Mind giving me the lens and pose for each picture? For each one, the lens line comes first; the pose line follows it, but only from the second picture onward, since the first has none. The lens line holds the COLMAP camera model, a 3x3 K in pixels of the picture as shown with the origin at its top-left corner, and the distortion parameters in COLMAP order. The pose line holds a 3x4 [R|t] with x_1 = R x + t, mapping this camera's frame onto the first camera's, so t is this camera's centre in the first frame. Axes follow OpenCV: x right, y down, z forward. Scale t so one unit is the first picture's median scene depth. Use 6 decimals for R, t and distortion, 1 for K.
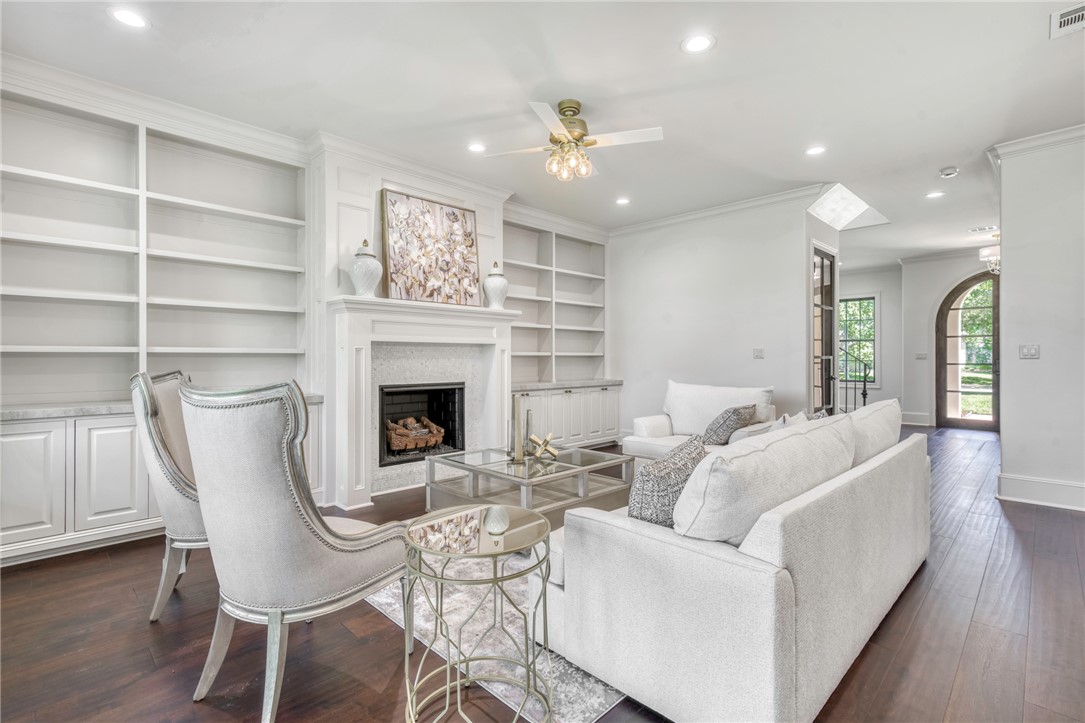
lens RADIAL K [[492.7, 0, 525.6], [0, 492.7, 364.6], [0, 0, 1]] dist [0.001476, 0.000289]
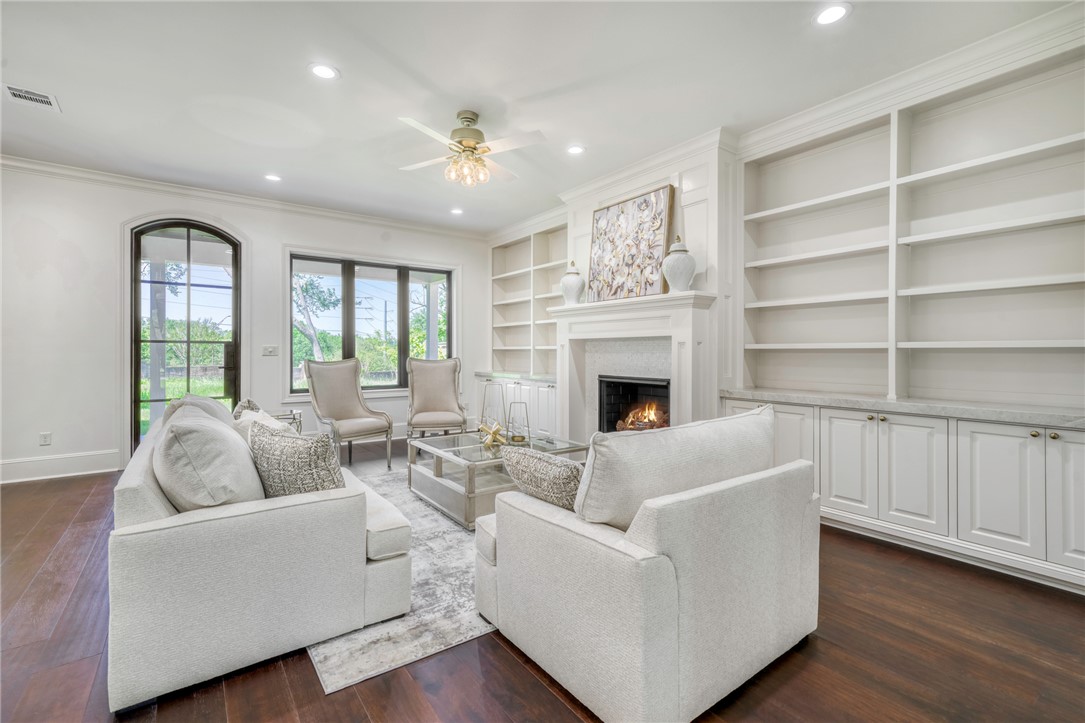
lens RADIAL K [[547.0, 0, 559.6], [0, 547.0, 349.0], [0, 0, 1]] dist [0.002549, 0.000924]
pose [[-0.173394, 0.002592, -0.984849, 0.967776], [-0.009600, 0.999945, 0.004322, -0.023715], [0.984806, 0.010204, -0.173359, 1.066044]]
